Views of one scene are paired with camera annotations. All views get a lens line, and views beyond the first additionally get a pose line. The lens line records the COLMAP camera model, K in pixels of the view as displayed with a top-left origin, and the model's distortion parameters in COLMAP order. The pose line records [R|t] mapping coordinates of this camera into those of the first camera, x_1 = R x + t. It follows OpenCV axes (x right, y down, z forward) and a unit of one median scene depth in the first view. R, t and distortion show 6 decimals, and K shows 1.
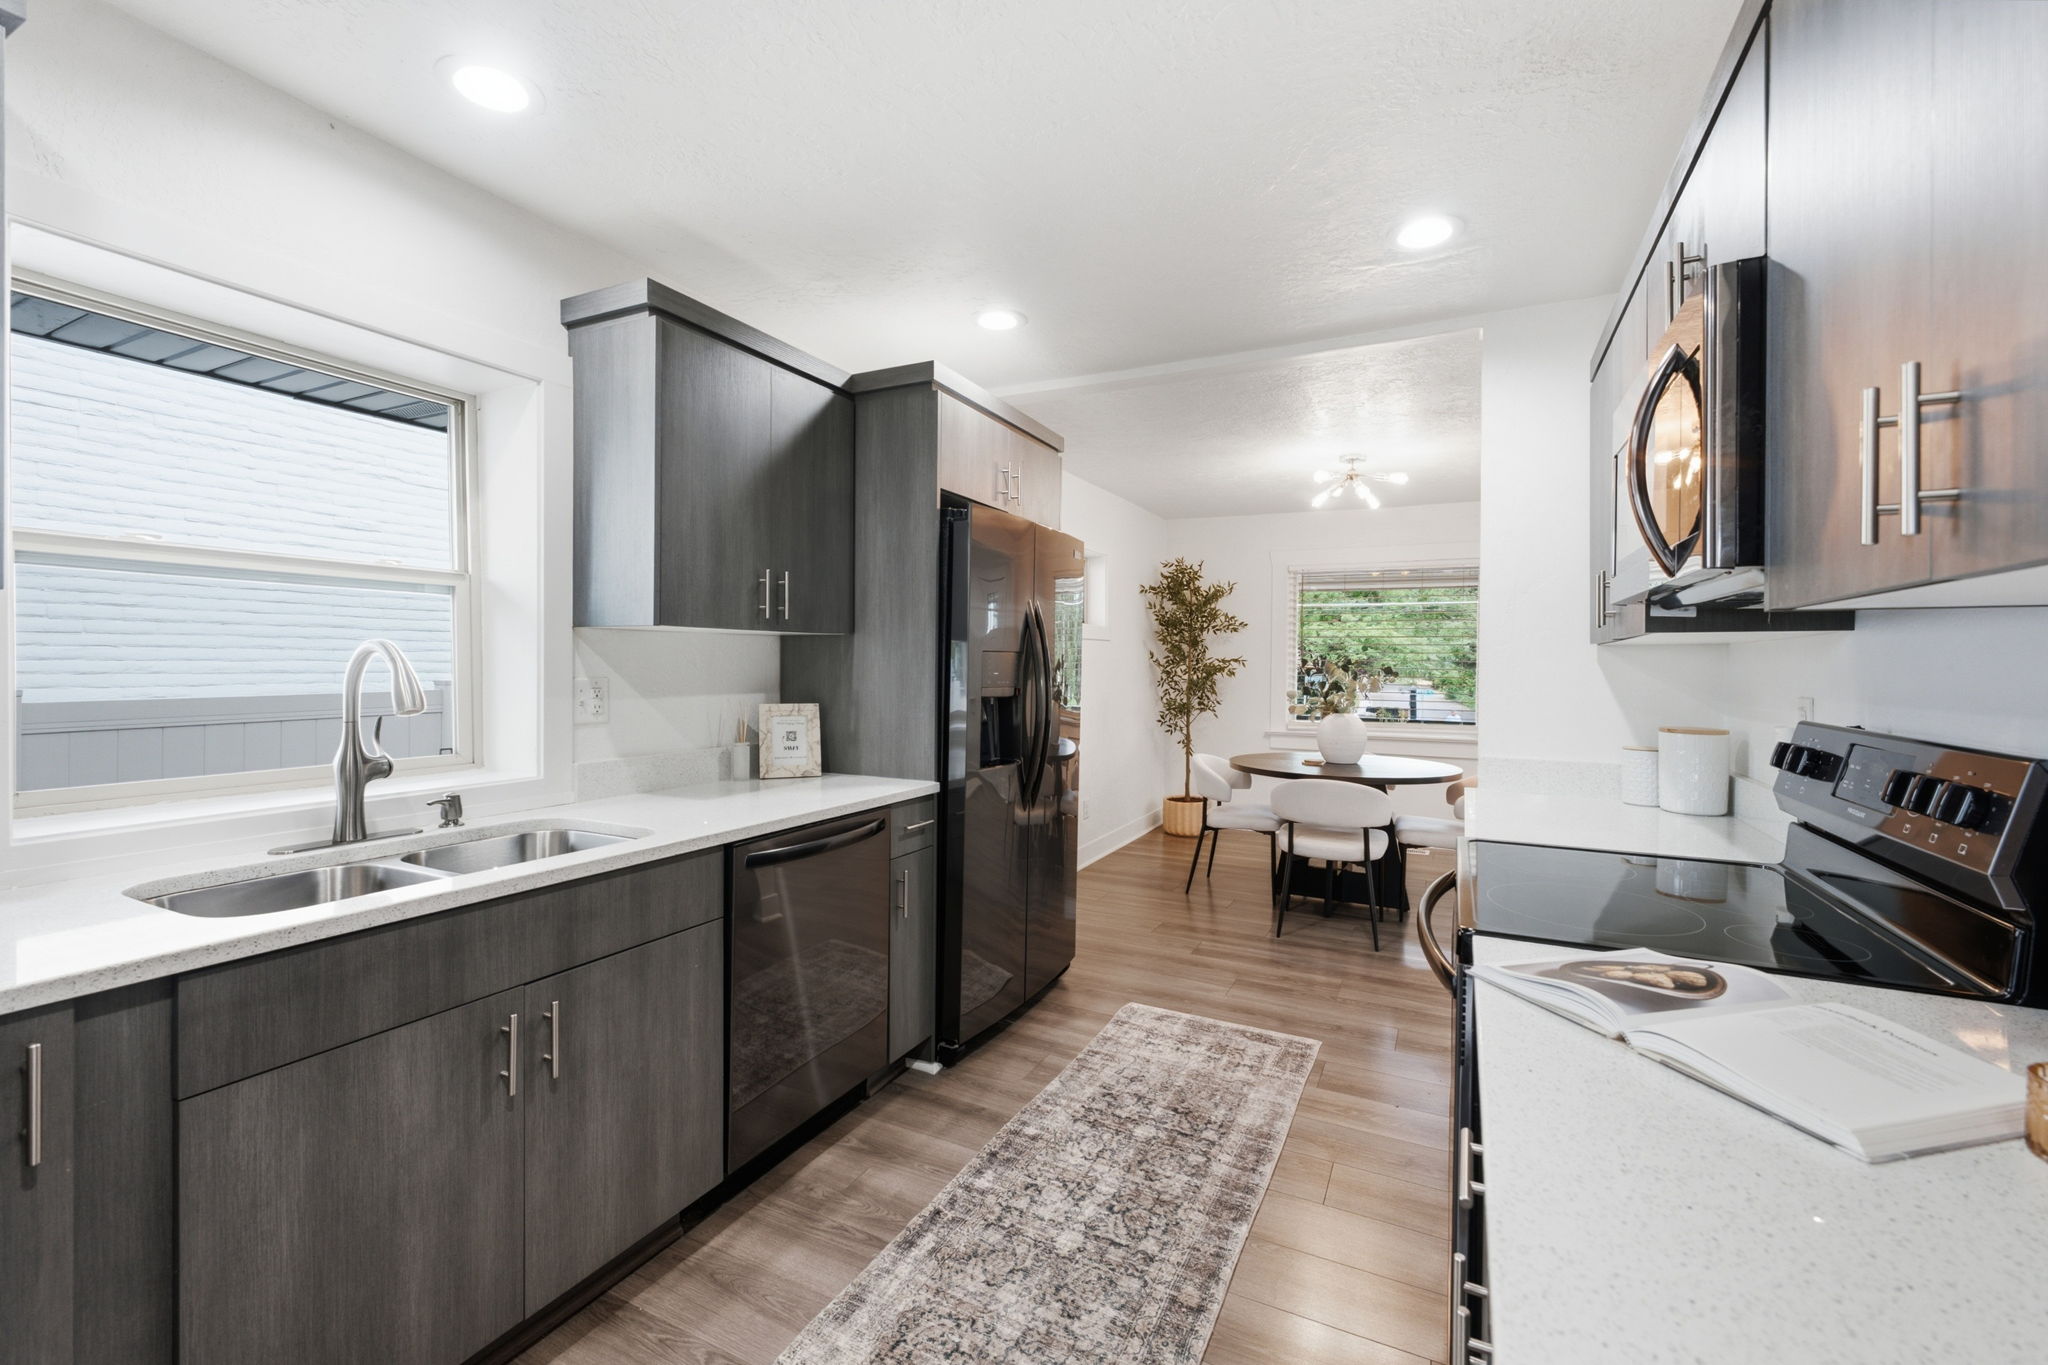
lens RADIAL K [[863.8, 0, 1016.8], [0, 863.8, 666.5], [0, 0, 1]] dist [0.001223, -0.000012]
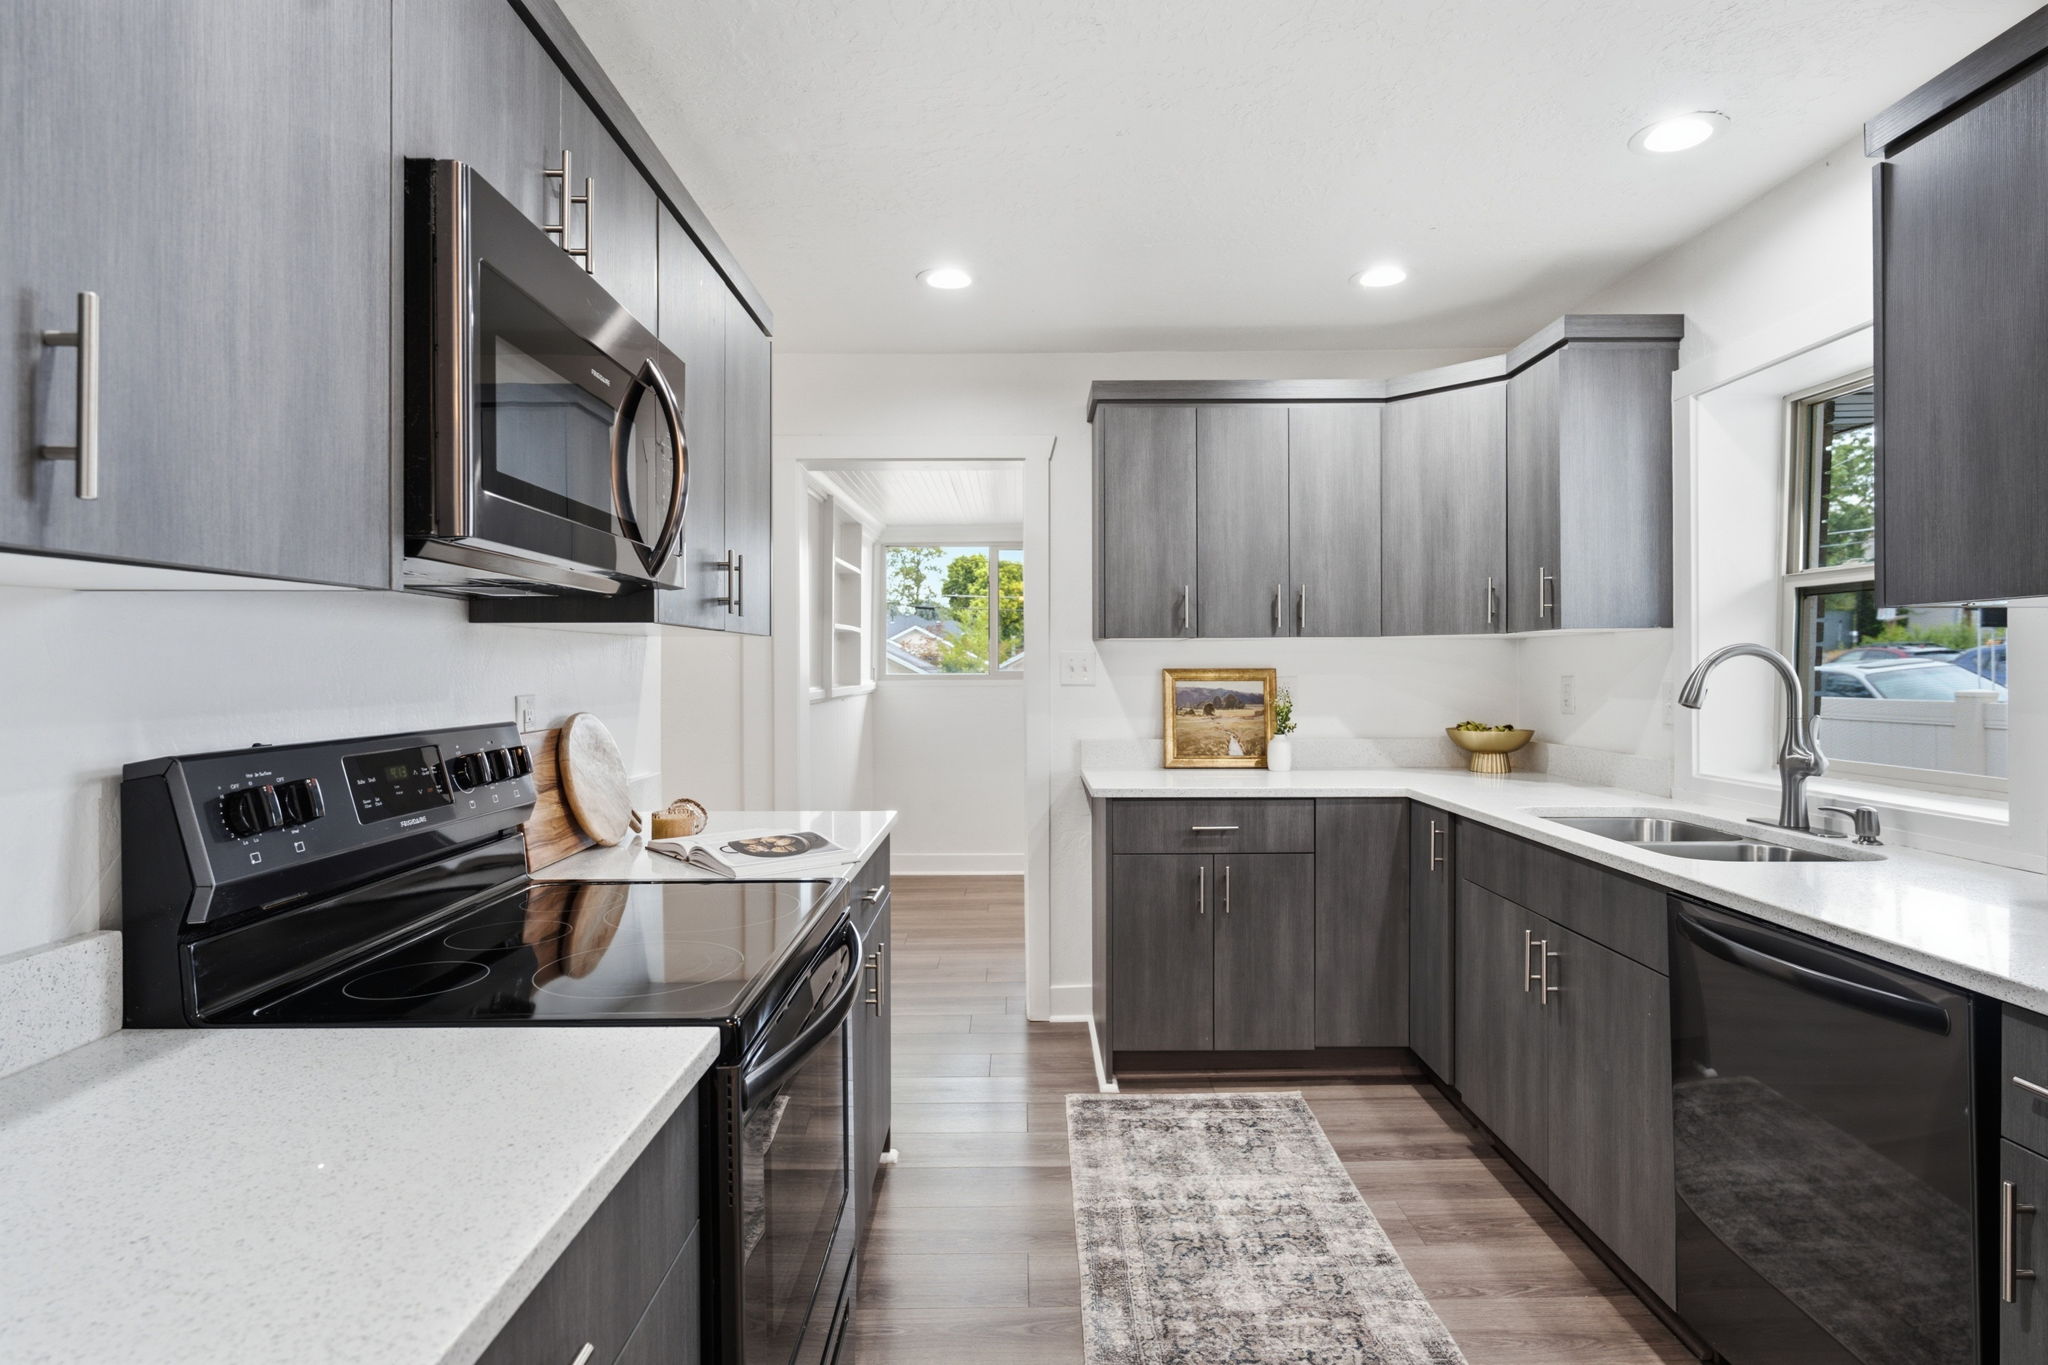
lens RADIAL K [[1063.4, 0, 1027.0], [0, 1063.4, 665.7], [0, 0, 1]] dist [-0.031659, 0.031409]
pose [[-0.885075, -0.003362, -0.465437, 0.531798], [-0.003087, 0.999994, -0.001354, 0.002153], [0.465439, 0.000238, -0.885080, 1.307150]]
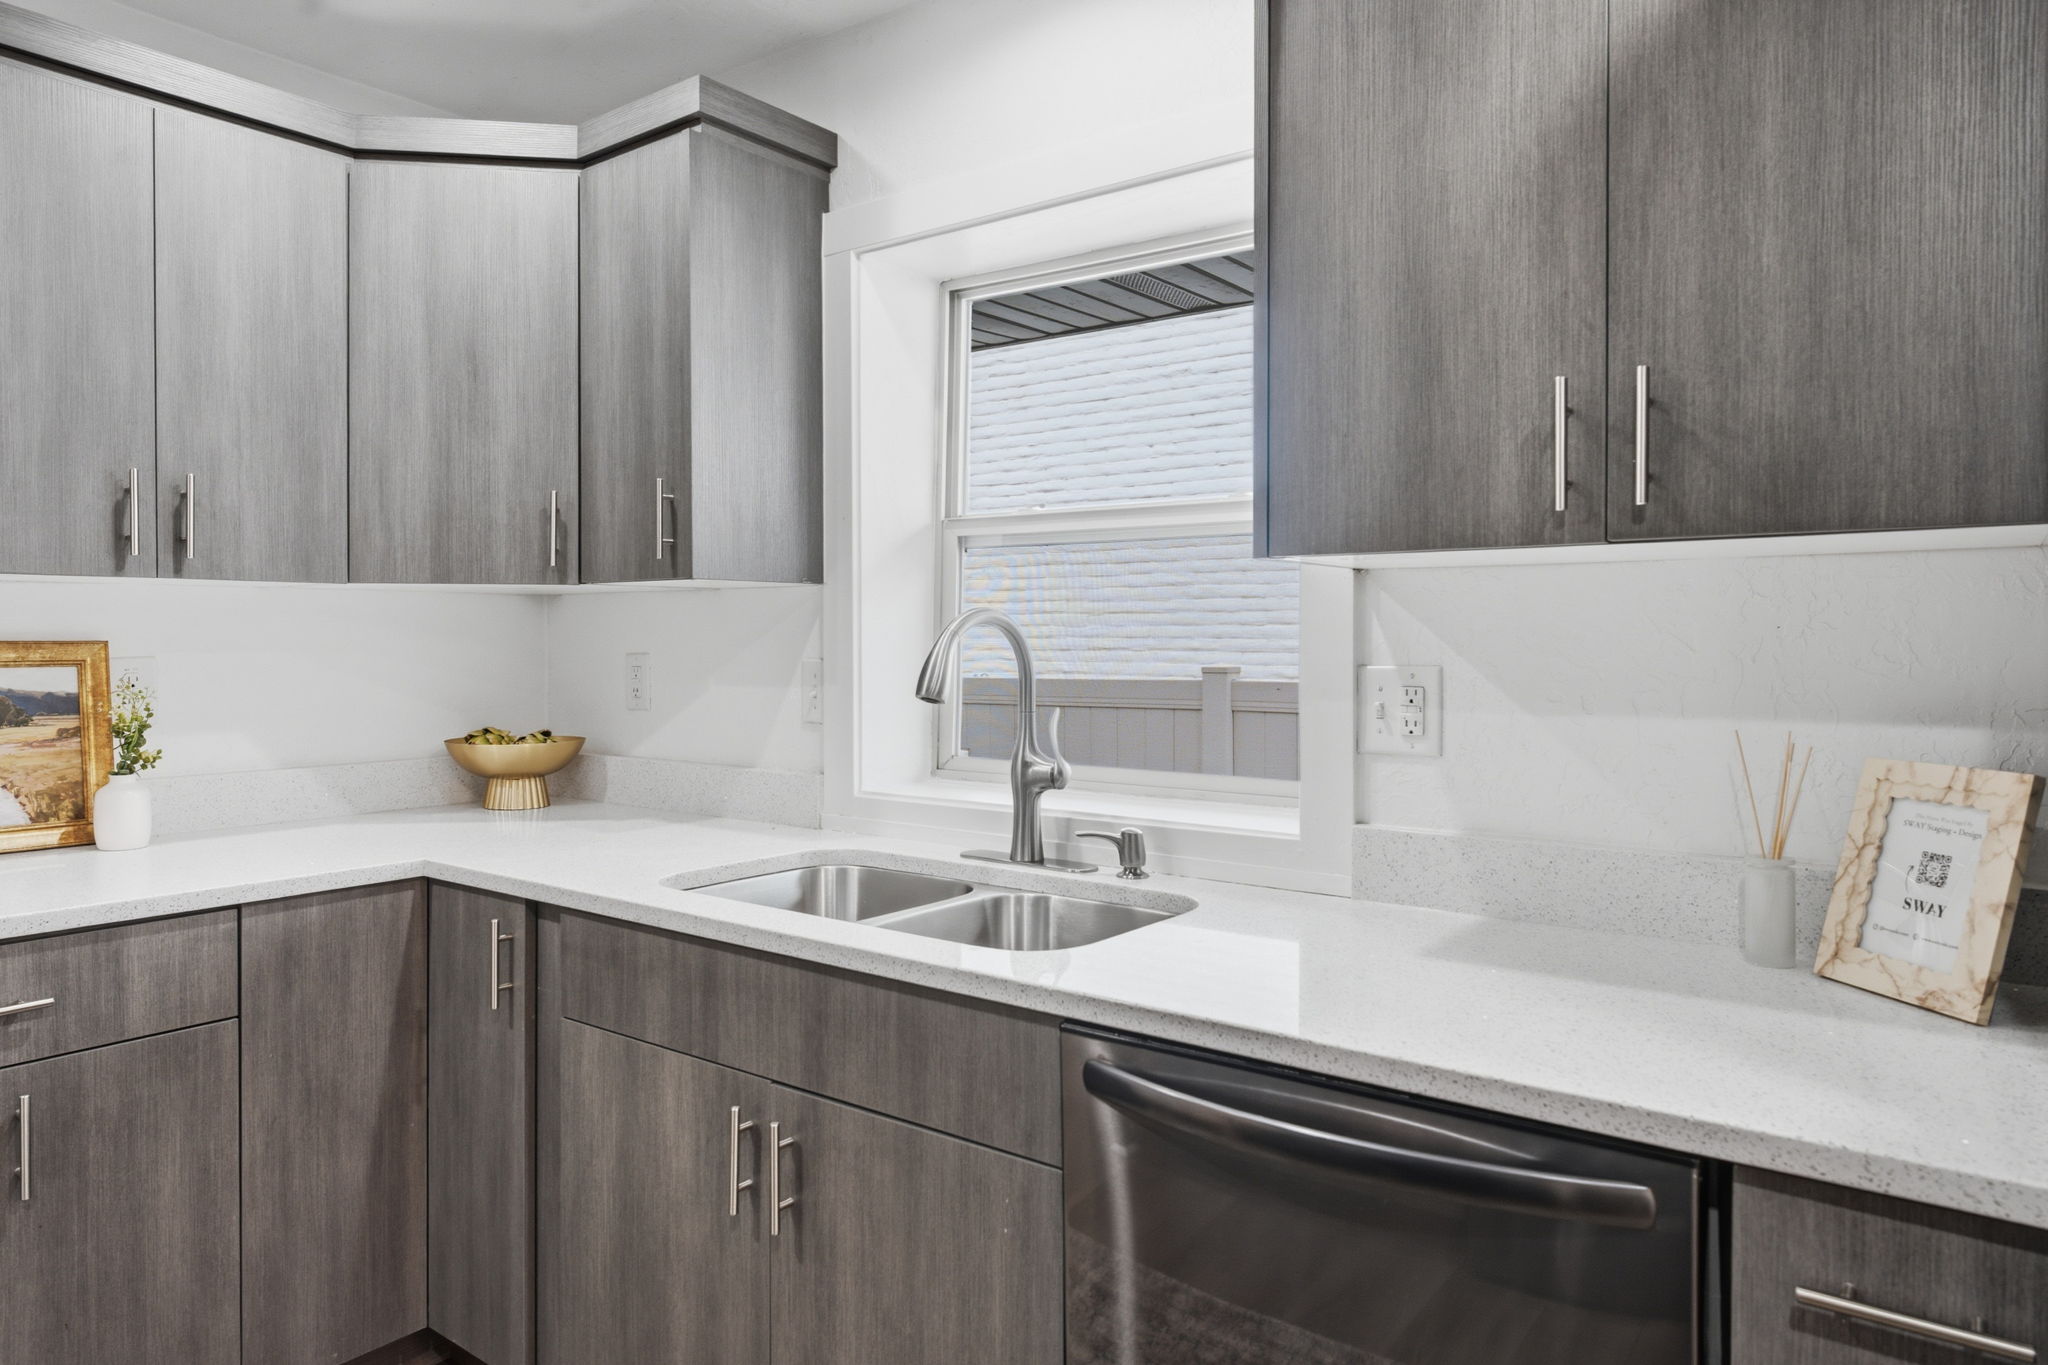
lens RADIAL K [[1286.1, 0, 1021.8], [0, 1286.1, 651.9], [0, 0, 1]] dist [0.004177, -0.004123]
pose [[-0.160700, 0.006106, -0.986984, 0.296380], [-0.005365, 0.999961, 0.007060, 0.001134], [0.986989, 0.006430, -0.160661, 0.898268]]
